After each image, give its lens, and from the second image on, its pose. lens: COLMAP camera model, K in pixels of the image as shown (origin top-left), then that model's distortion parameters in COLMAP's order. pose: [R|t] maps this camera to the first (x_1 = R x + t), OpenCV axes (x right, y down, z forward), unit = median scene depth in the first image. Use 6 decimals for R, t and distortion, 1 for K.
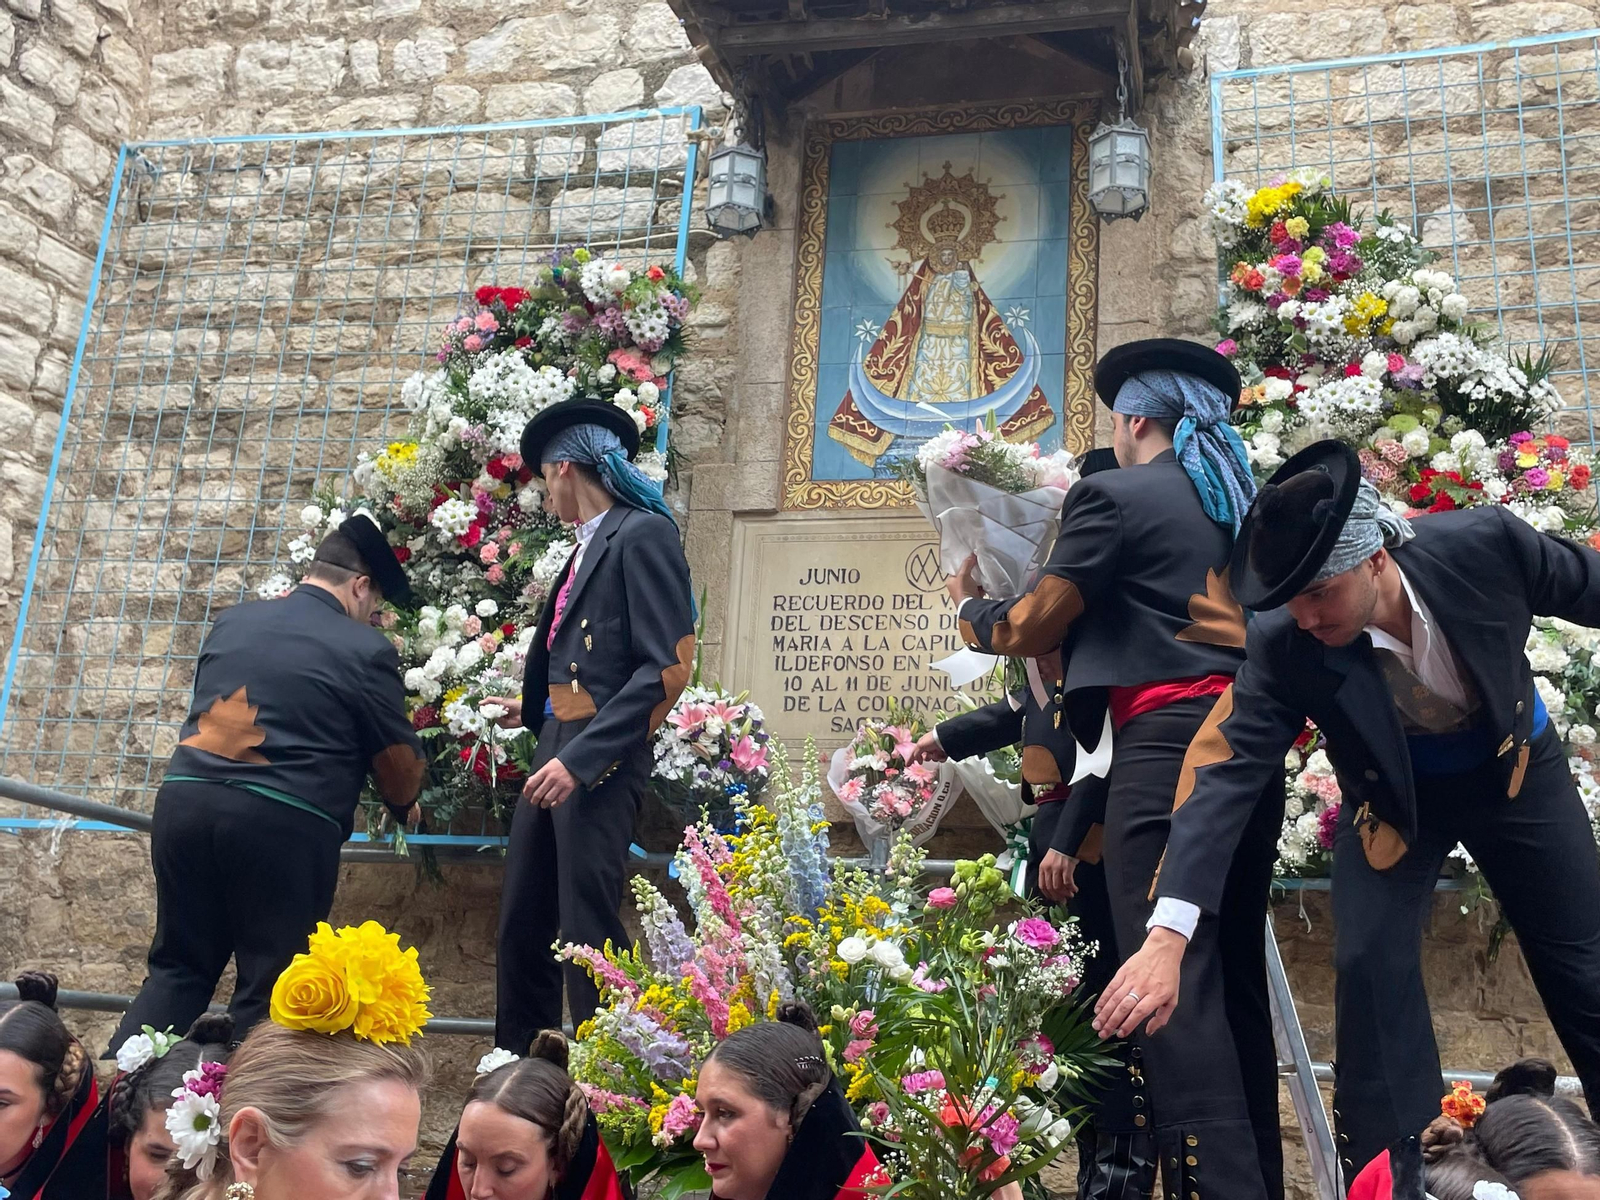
lens RADIAL K [[1733.3, 0, 821.3], [0, 1733.3, 608.8], [0, 0, 1]] dist [0.053082, 0.000000]
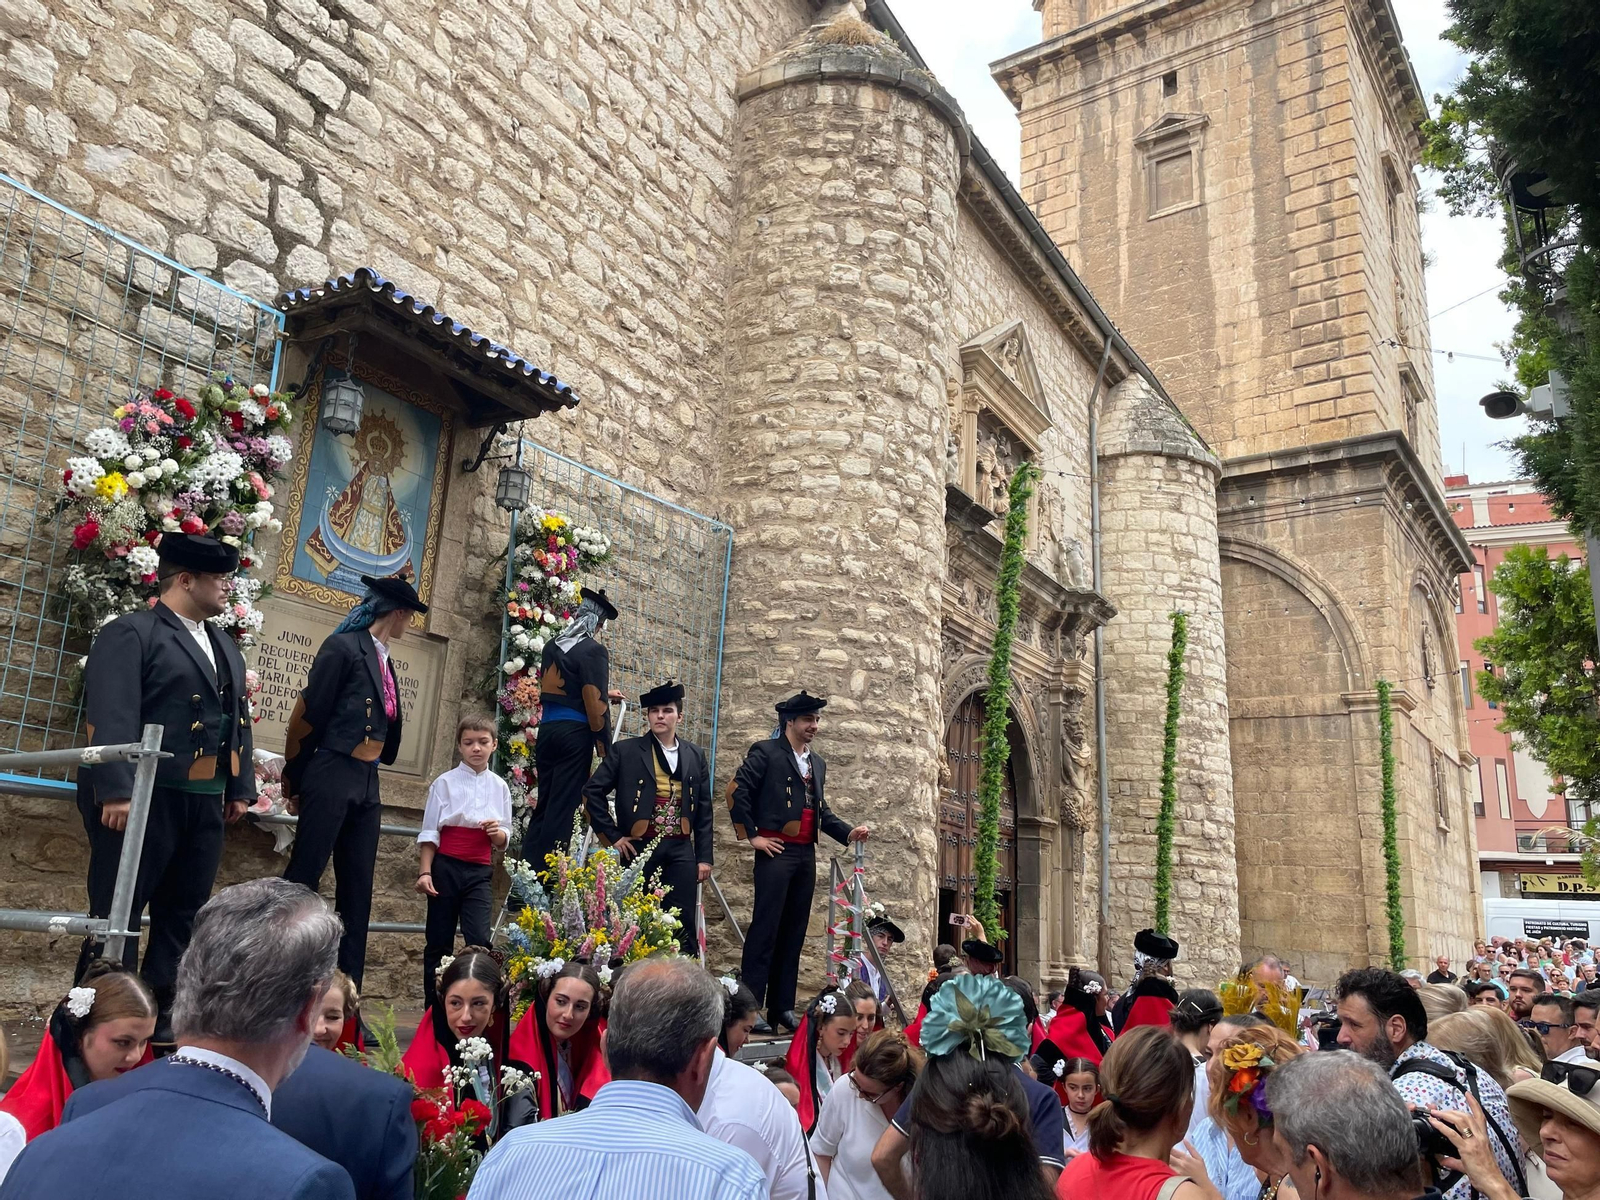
lens RADIAL K [[1212.1, 0, 805.8], [0, 1212.1, 585.4], [0, 0, 1]] dist [0.077329, -0.102506]
pose [[0.324338, 0.216028, 0.920943, -0.902036], [-0.279206, 0.952061, -0.124997, -0.055532], [-0.903797, -0.216592, 0.369106, 0.134719]]
